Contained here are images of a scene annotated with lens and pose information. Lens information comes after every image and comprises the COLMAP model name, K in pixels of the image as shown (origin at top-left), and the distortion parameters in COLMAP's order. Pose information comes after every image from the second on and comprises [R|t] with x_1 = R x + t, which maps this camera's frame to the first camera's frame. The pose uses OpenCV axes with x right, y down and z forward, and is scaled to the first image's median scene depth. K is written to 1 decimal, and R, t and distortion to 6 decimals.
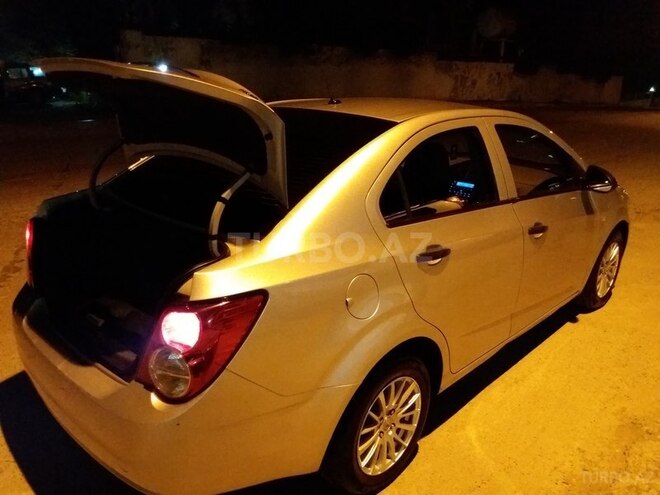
lens RADIAL K [[544.8, 0, 330.0], [0, 544.8, 247.5], [0, 0, 1]] dist [-0.027756, 0.005805]
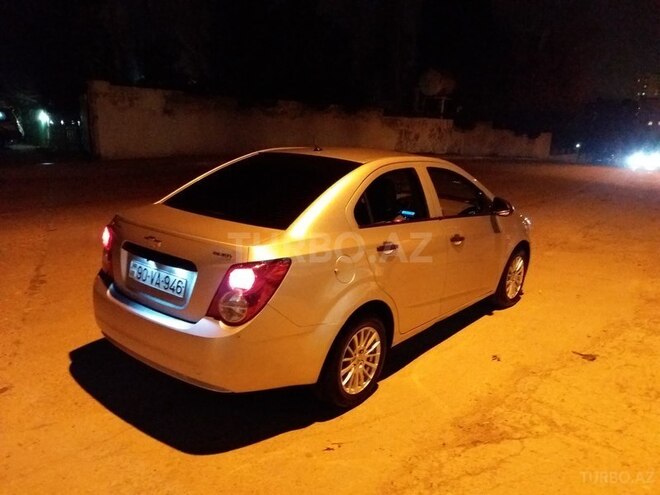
lens RADIAL K [[538.9, 0, 330.0], [0, 538.9, 247.5], [0, 0, 1]] dist [0.002184, -0.002155]
pose [[0.995616, 0.003385, 0.093477, -0.086185], [0.004742, 0.996233, -0.086586, 0.108568], [-0.093418, 0.086649, 0.991849, -0.377876]]
